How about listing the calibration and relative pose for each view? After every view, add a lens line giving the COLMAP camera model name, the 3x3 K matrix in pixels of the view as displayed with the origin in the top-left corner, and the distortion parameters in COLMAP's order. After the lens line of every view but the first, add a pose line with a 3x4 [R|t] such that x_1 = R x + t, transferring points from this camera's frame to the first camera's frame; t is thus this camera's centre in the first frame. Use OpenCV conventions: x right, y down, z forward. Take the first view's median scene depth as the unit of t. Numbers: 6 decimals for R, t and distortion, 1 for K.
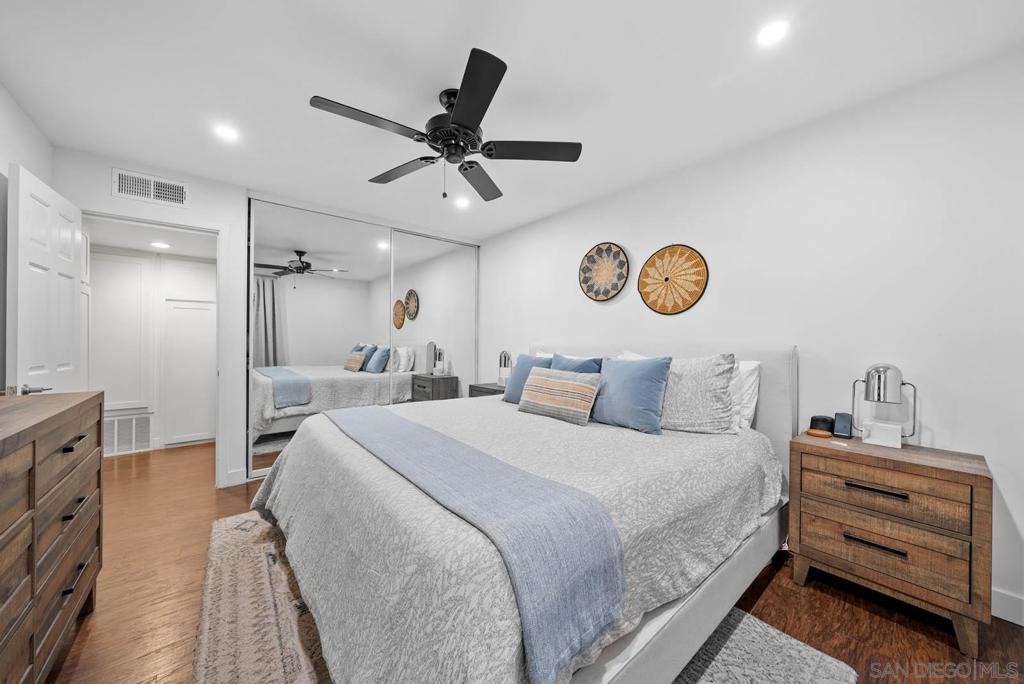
lens RADIAL K [[358.9, 0, 503.9], [0, 358.9, 340.8], [0, 0, 1]] dist [-0.004840, -0.000079]
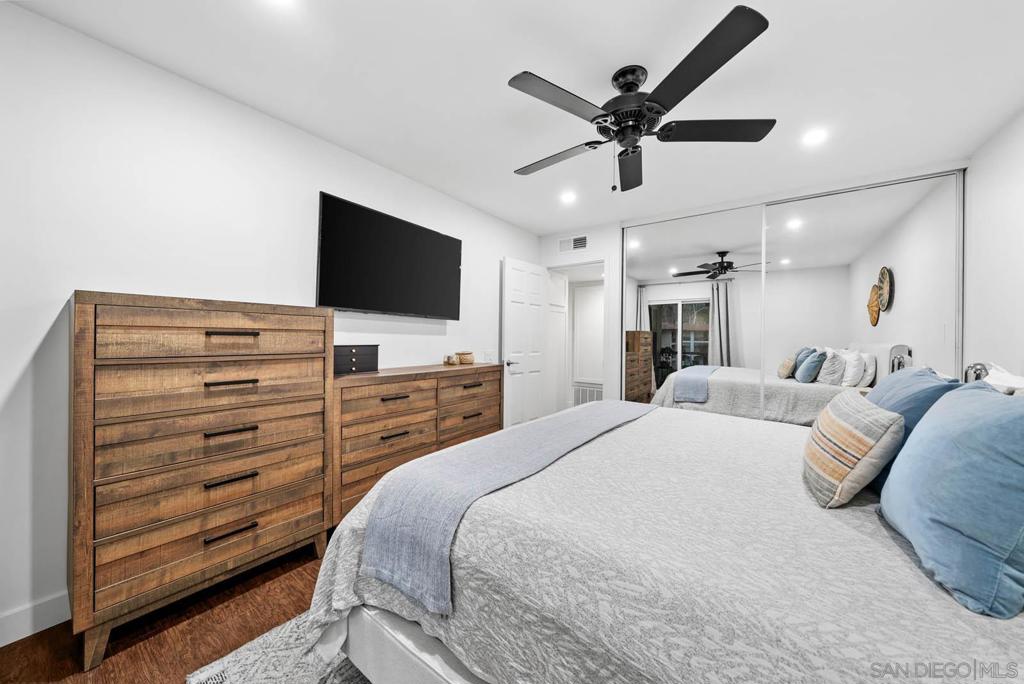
lens RADIAL K [[358.9, 0, 510.0], [0, 358.9, 338.6], [0, 0, 1]] dist [-0.004840, -0.000079]
pose [[0.234555, 0.000254, -0.972103, 0.286141], [-0.010800, 0.999939, -0.002344, 0.001227], [0.972043, 0.011049, 0.234544, 0.205690]]
